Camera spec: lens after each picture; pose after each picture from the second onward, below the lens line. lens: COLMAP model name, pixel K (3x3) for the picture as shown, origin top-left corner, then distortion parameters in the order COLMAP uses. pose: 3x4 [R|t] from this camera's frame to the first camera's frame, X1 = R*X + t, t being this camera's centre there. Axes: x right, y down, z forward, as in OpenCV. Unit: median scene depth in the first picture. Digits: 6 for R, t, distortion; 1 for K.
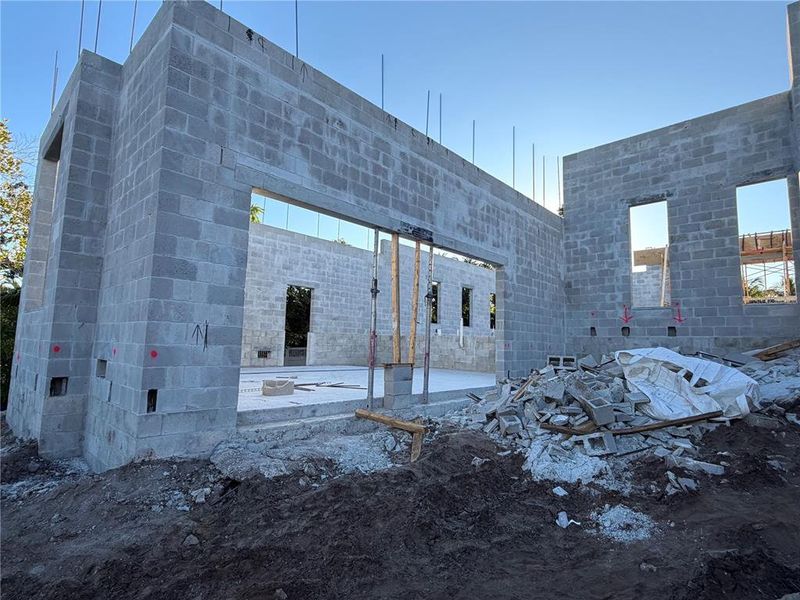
lens RADIAL K [[416.4, 0, 401.5], [0, 416.4, 300.5], [0, 0, 1]] dist [0.003450, 0.000479]
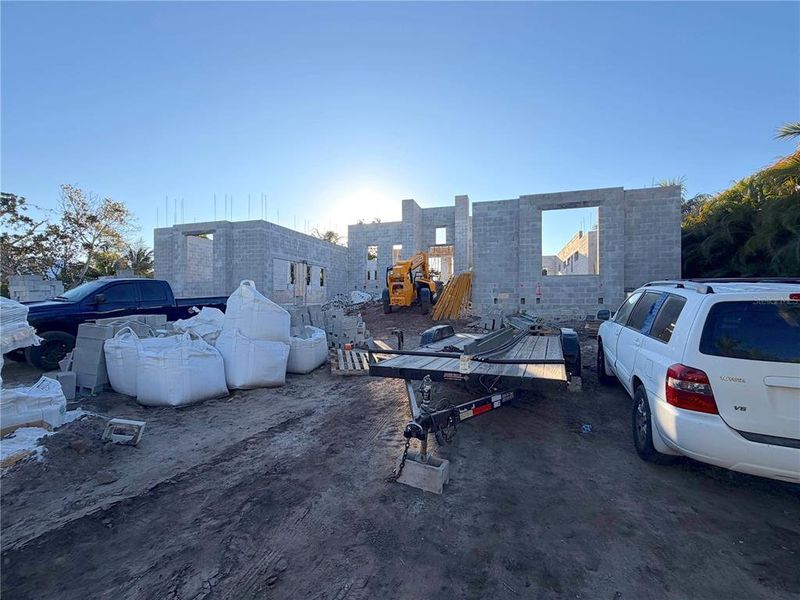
lens RADIAL K [[357.9, 0, 398.4], [0, 357.9, 300.2], [0, 0, 1]] dist [0.006340, -0.001201]
pose [[0.907034, -0.022416, 0.420460, -0.603265], [-0.023640, 0.994296, 0.104005, -0.190454], [-0.420392, -0.104275, 0.901331, -2.523289]]
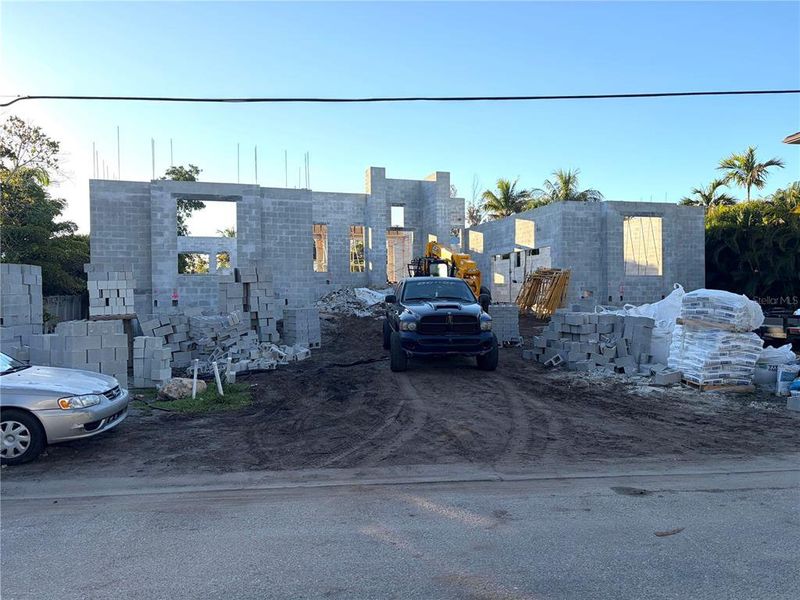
lens RADIAL K [[601.5, 0, 392.5], [0, 601.5, 306.6], [0, 0, 1]] dist [0.064575, -0.059045]
pose [[0.504565, -0.037415, 0.862563, -3.262571], [-0.069695, 0.994035, 0.083887, -0.157627], [-0.860556, -0.102443, 0.498947, -1.603300]]
